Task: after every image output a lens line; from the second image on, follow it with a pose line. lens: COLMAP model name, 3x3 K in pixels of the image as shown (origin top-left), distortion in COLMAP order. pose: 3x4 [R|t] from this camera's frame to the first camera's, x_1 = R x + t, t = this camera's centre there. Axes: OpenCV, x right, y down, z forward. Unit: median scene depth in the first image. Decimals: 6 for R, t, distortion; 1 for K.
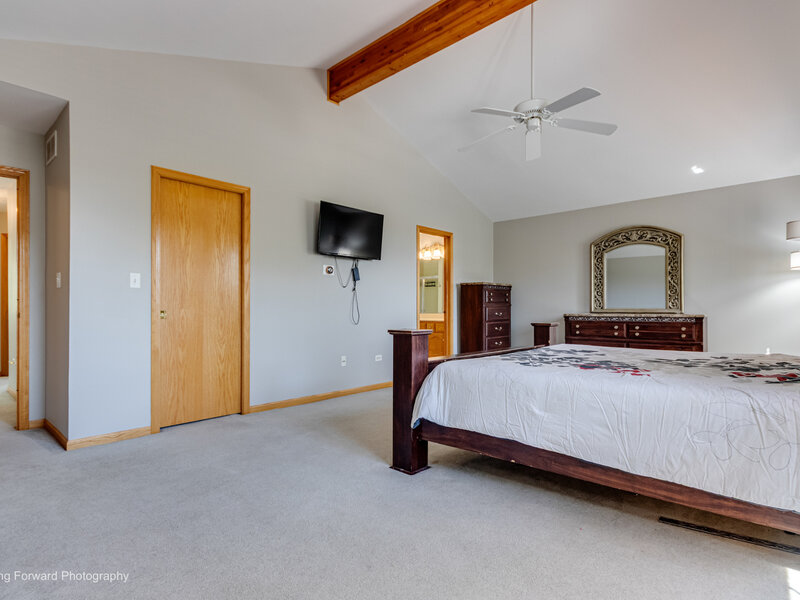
lens RADIAL K [[418.1, 0, 381.0], [0, 418.1, 304.2], [0, 0, 1]] dist [-0.000526, 0.000122]
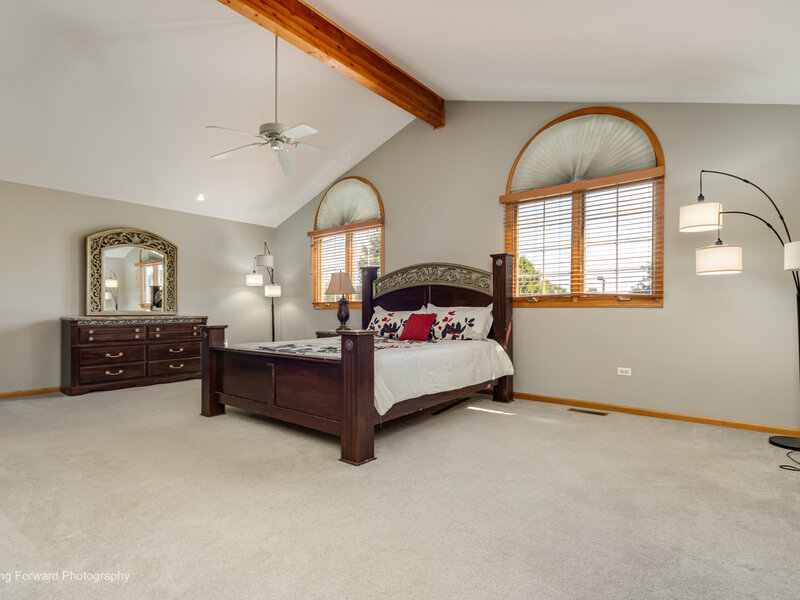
lens RADIAL K [[425.8, 0, 399.9], [0, 425.8, 305.9], [0, 0, 1]] dist [0.000332, 0.000126]
pose [[-0.079304, 0.011676, 0.996782, -0.481676], [-0.008922, 0.999883, -0.012422, 0.005143], [-0.996811, -0.009878, -0.079190, 0.466032]]
